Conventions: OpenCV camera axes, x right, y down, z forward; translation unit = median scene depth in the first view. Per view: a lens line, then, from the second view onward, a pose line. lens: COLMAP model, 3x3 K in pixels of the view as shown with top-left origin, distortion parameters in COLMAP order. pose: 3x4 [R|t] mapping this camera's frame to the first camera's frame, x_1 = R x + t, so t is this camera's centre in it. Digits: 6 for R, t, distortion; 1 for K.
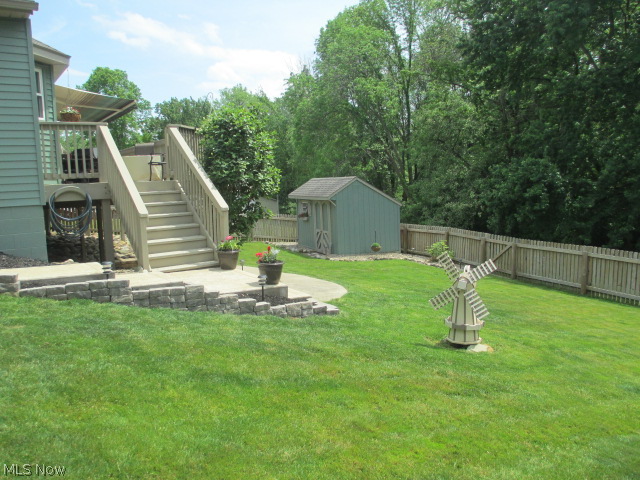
lens RADIAL K [[530.2, 0, 318.4], [0, 530.2, 237.3], [0, 0, 1]] dist [-0.050778, -0.004548]
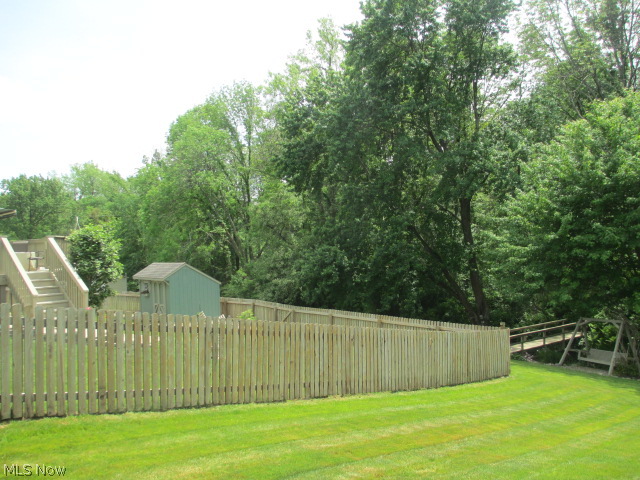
lens RADIAL K [[530.2, 0, 318.4], [0, 530.2, 237.3], [0, 0, 1]] dist [-0.050778, -0.004548]
pose [[0.964485, 0.008458, 0.264002, 0.031504], [0.028018, 0.990572, -0.134096, 0.007382], [-0.262647, 0.136731, 0.955155, -0.274880]]
